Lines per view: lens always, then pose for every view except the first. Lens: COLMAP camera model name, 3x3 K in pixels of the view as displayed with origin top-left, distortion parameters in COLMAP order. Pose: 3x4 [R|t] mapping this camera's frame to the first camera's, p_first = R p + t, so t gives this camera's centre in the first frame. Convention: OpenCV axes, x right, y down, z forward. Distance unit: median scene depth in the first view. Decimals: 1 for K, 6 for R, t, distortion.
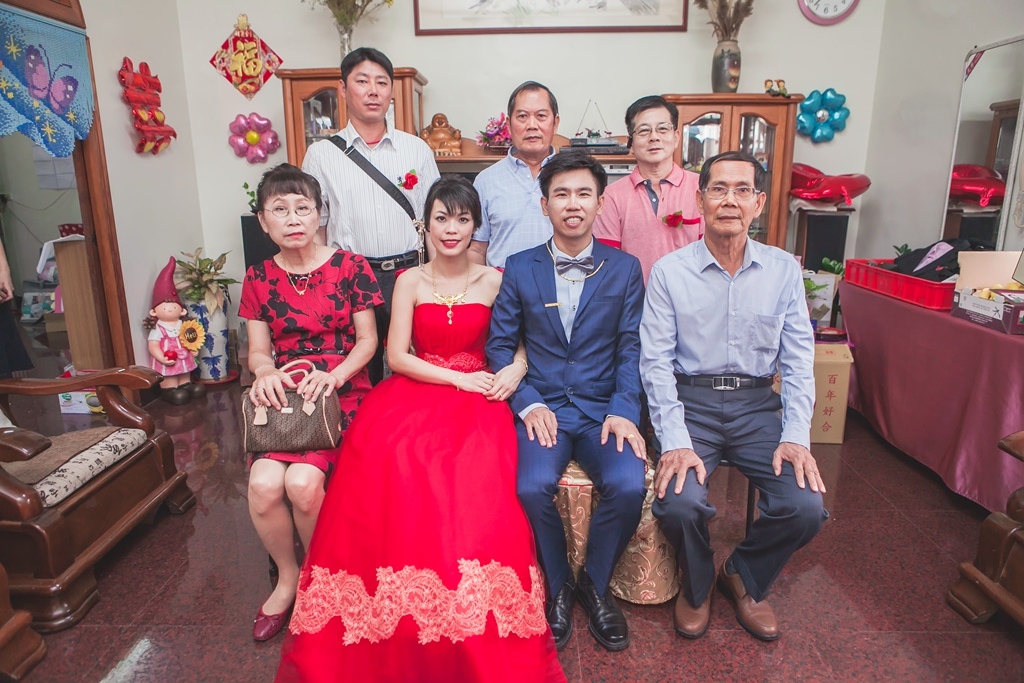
lens RADIAL K [[701.6, 0, 512.0], [0, 701.6, 341.5], [0, 0, 1]] dist [-0.006573, 0.000881]
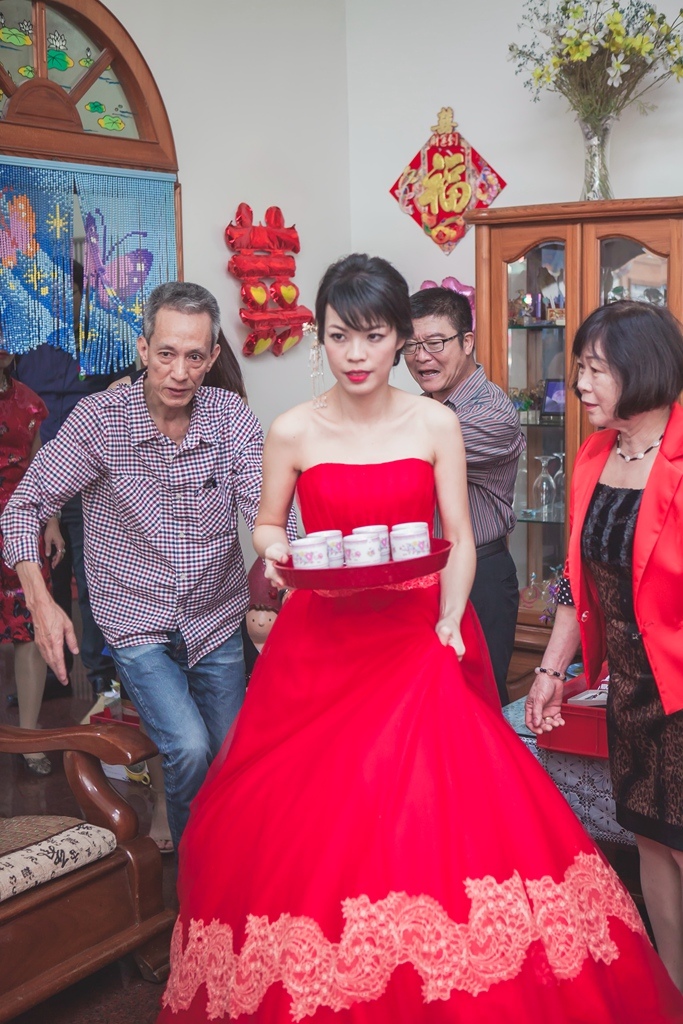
lens RADIAL K [[1512.7, 0, 341.5], [0, 1512.7, 512.0], [0, 0, 1]] dist [-0.006546, 0.004364]
pose [[0.855516, 0.054850, -0.514862, 0.204251], [-0.108577, 0.991269, -0.074812, -0.048593], [0.506264, 0.119905, 0.854002, -0.046597]]
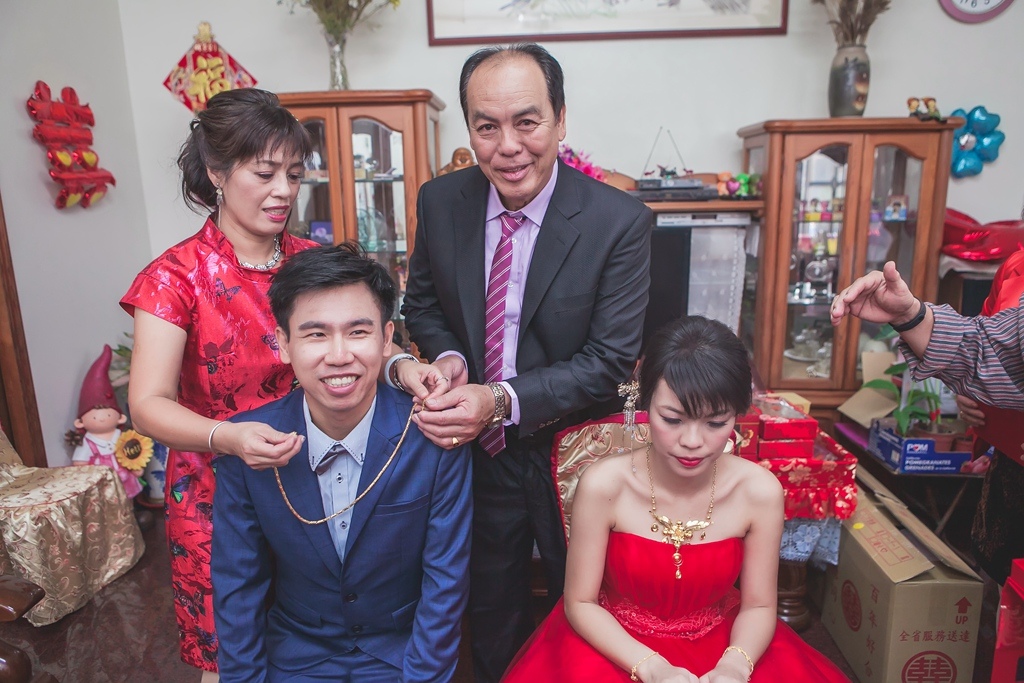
lens RADIAL K [[724.5, 0, 512.0], [0, 724.5, 341.5], [0, 0, 1]] dist [0.002763, -0.002547]
pose [[0.999842, -0.010672, -0.014236, -0.042878], [0.010372, 0.999726, -0.020982, -0.104947], [0.014456, 0.020831, 0.999678, 0.235534]]
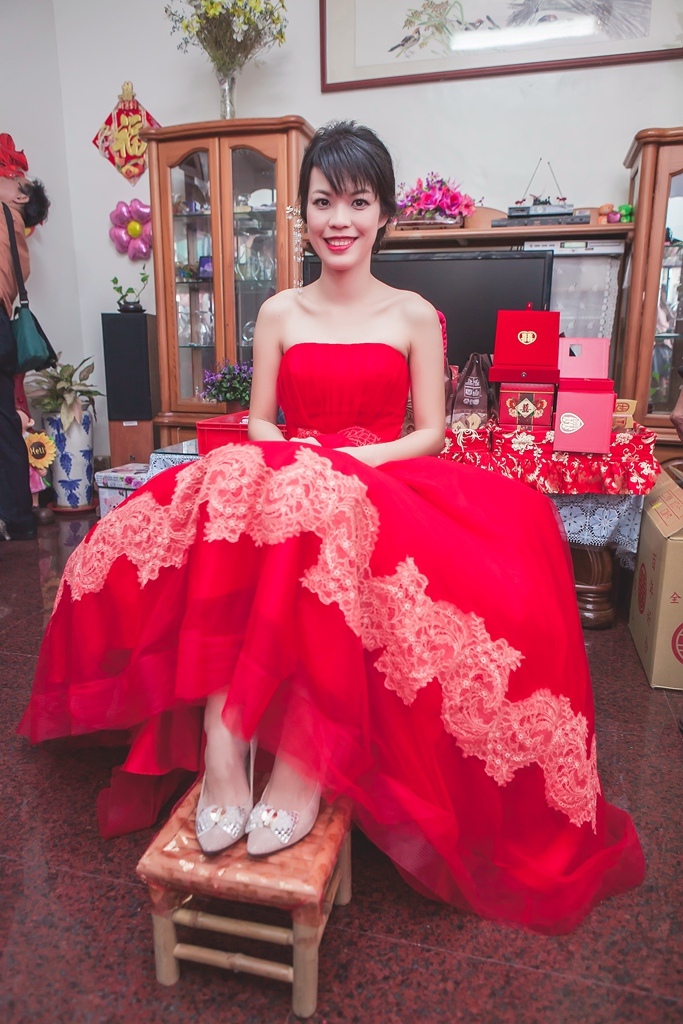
lens RADIAL K [[724.5, 0, 335.2], [0, 724.5, 514.2], [0, 0, 1]] dist [0.002763, -0.002547]
pose [[0.971552, 0.061961, -0.228575, 0.104246], [-0.063573, 0.997977, 0.000314, 0.045885], [0.228132, 0.014226, 0.973526, 0.223360]]
